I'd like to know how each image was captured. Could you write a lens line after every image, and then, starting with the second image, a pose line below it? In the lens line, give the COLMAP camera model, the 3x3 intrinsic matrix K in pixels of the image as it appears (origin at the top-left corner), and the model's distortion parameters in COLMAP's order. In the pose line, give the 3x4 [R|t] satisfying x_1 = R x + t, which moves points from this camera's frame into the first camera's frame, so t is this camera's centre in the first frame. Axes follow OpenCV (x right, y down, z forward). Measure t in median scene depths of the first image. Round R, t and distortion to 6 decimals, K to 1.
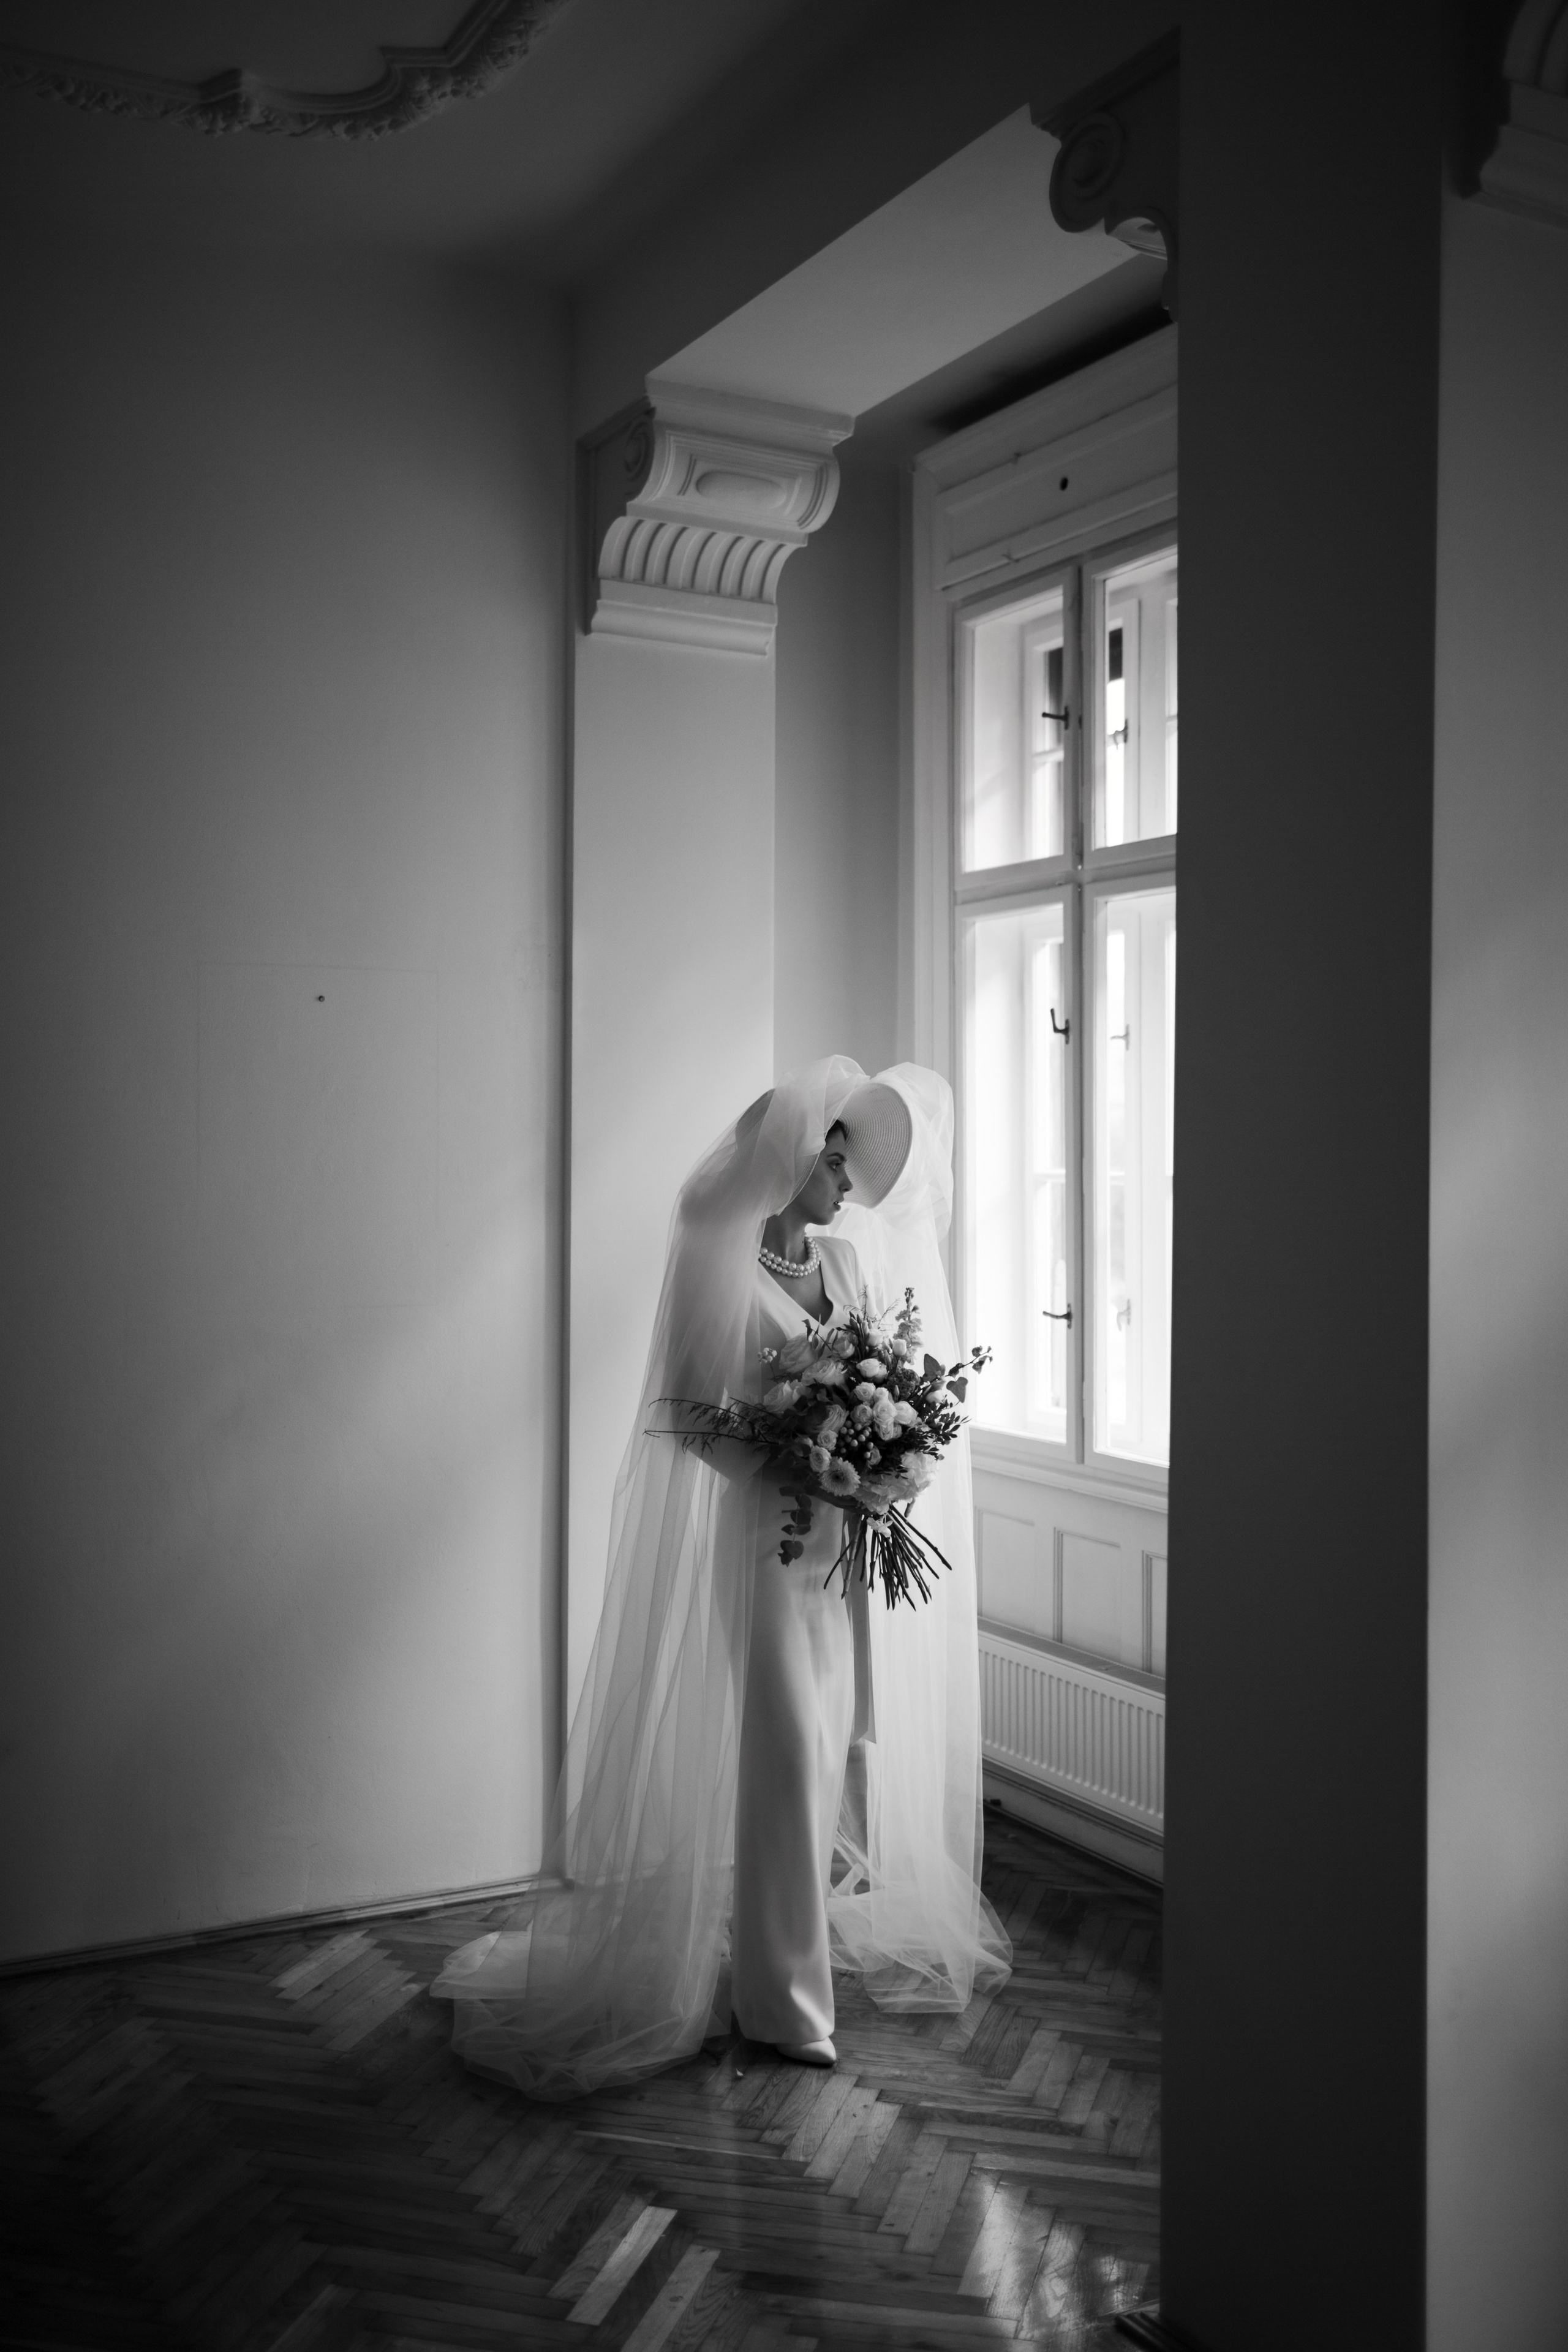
lens RADIAL K [[2358.3, 0, 794.0], [0, 2358.3, 1155.2], [0, 0, 1]] dist [-0.012009, 0.000000]
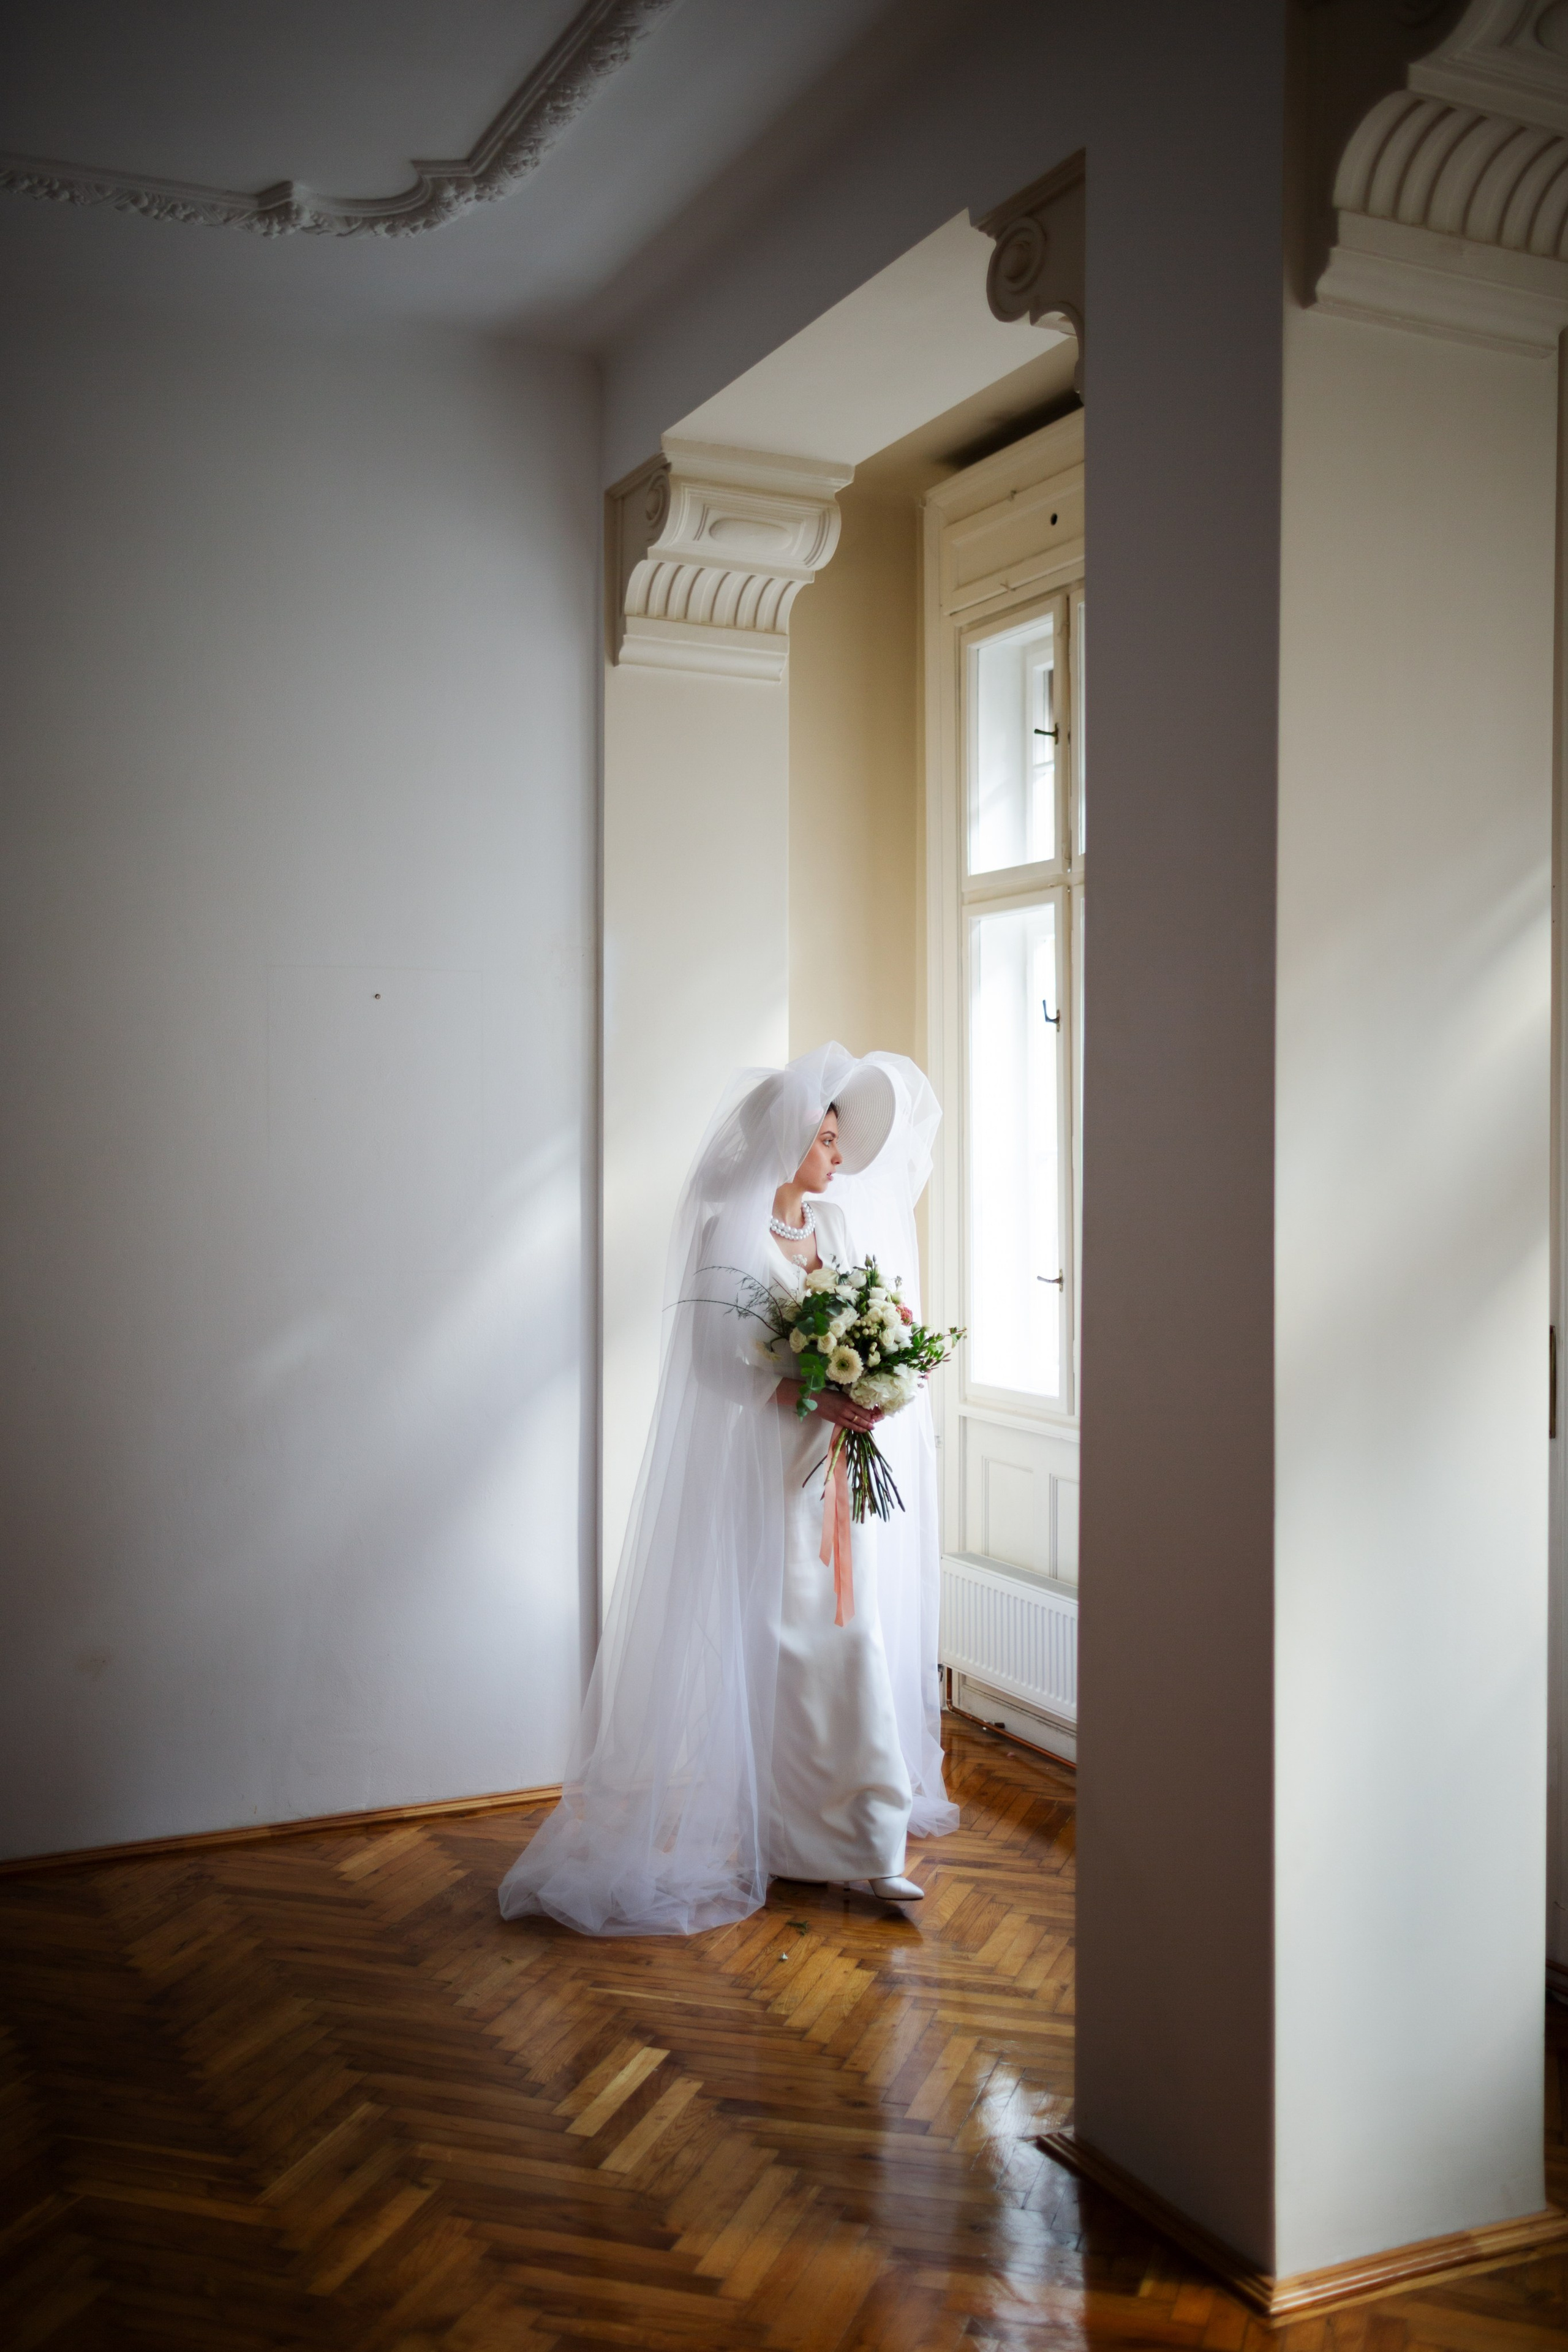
lens RADIAL K [[2358.3, 0, 805.5], [0, 2358.3, 1157.4], [0, 0, 1]] dist [-0.012009, 0.000000]
pose [[0.998727, -0.004188, -0.050264, 0.059049], [0.004578, 0.999960, 0.007636, 0.002401], [0.050230, -0.007857, 0.998707, -0.110904]]
